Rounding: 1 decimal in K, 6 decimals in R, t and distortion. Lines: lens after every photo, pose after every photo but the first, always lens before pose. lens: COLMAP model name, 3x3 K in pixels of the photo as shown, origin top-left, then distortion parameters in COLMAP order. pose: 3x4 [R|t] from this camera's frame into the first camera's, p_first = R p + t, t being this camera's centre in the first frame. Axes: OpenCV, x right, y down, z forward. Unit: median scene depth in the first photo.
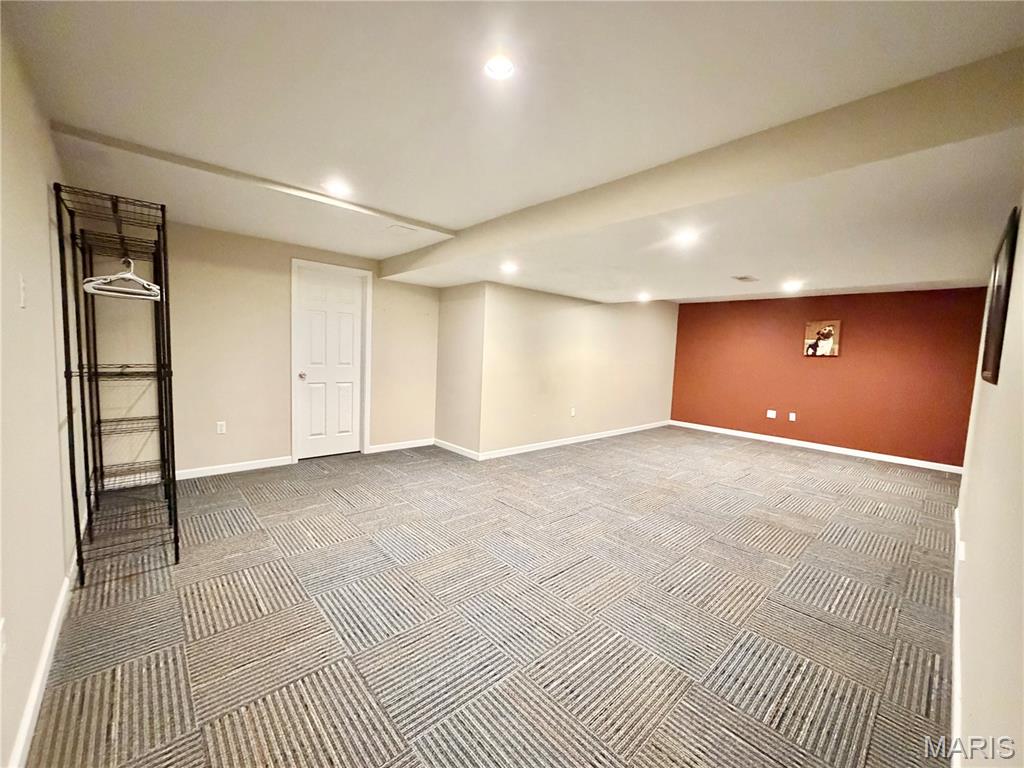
lens RADIAL K [[408.1, 0, 508.8], [0, 408.1, 383.6], [0, 0, 1]] dist [-0.000649, 0.000344]
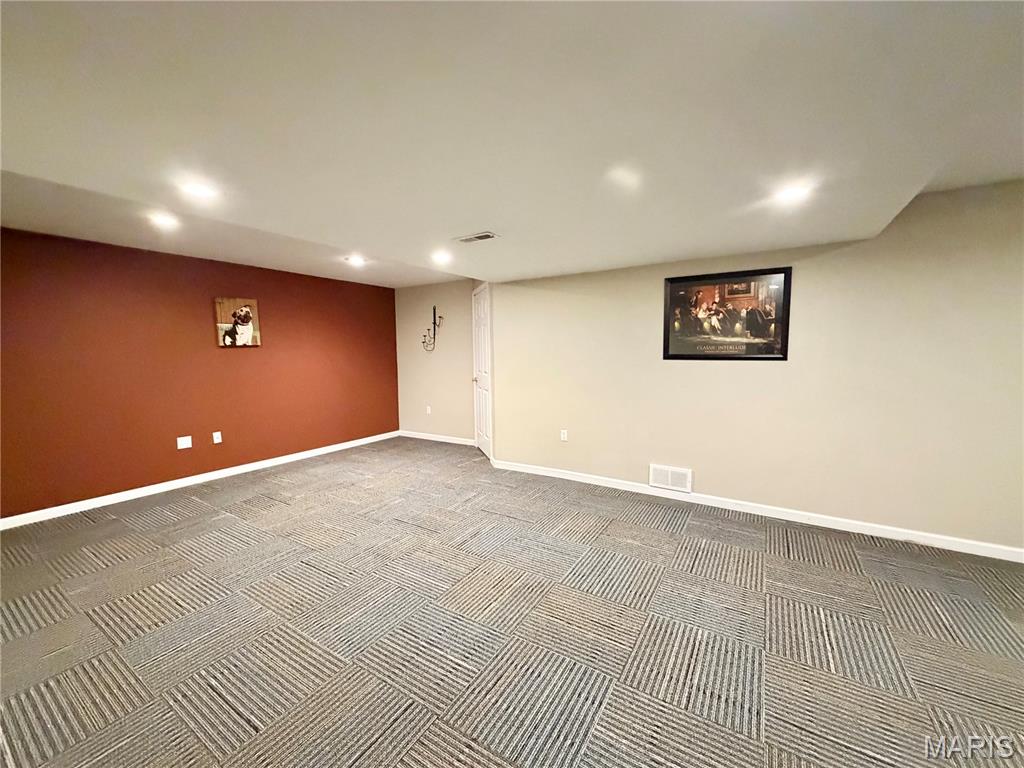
lens RADIAL K [[408.1, 0, 508.6], [0, 408.1, 383.3], [0, 0, 1]] dist [-0.000649, 0.000344]
pose [[-0.264110, -0.120457, 0.956941, -0.092686], [0.079047, 0.986129, 0.145947, -0.088798], [-0.961248, 0.114189, -0.250925, 0.904683]]
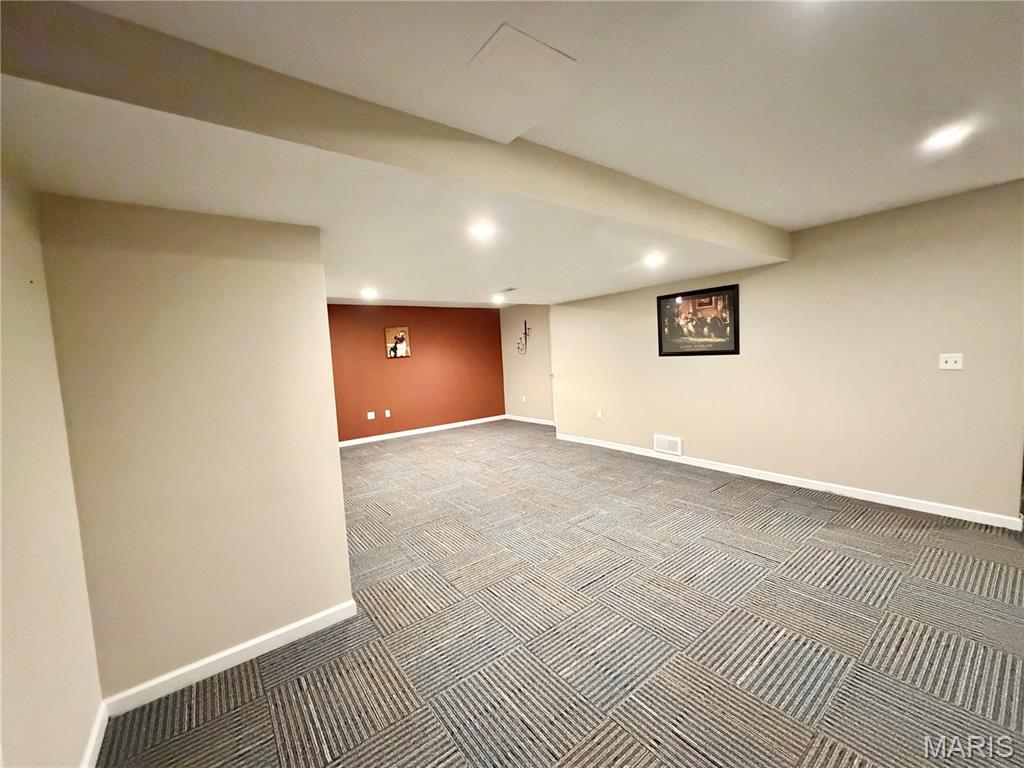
lens RADIAL K [[408.1, 0, 509.8], [0, 408.1, 386.4], [0, 0, 1]] dist [-0.000649, 0.000344]
pose [[0.087659, -0.129556, 0.987690, -0.469518], [0.140022, 0.983265, 0.116548, -0.096039], [-0.986261, 0.128081, 0.104333, 0.714660]]
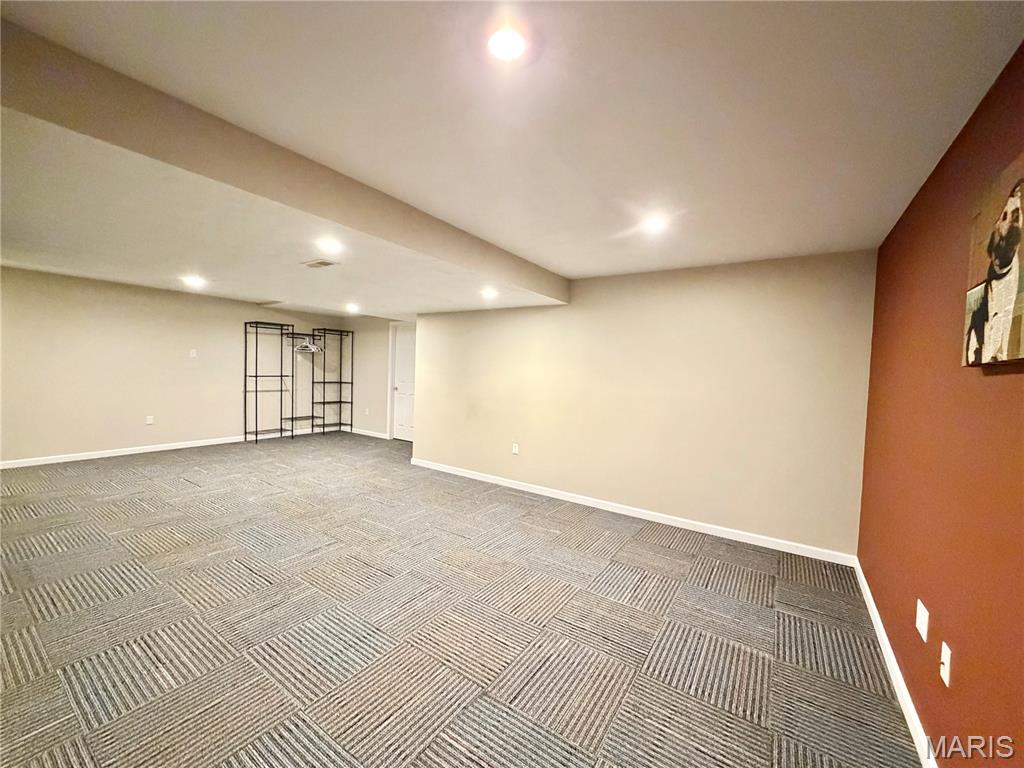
lens RADIAL K [[408.1, 0, 510.0], [0, 408.1, 389.7], [0, 0, 1]] dist [-0.000649, 0.000344]
pose [[0.233390, 0.016732, -0.972239, 1.100918], [-0.105177, 0.994420, -0.008134, -0.044065], [0.966678, 0.104156, 0.233847, 0.939997]]
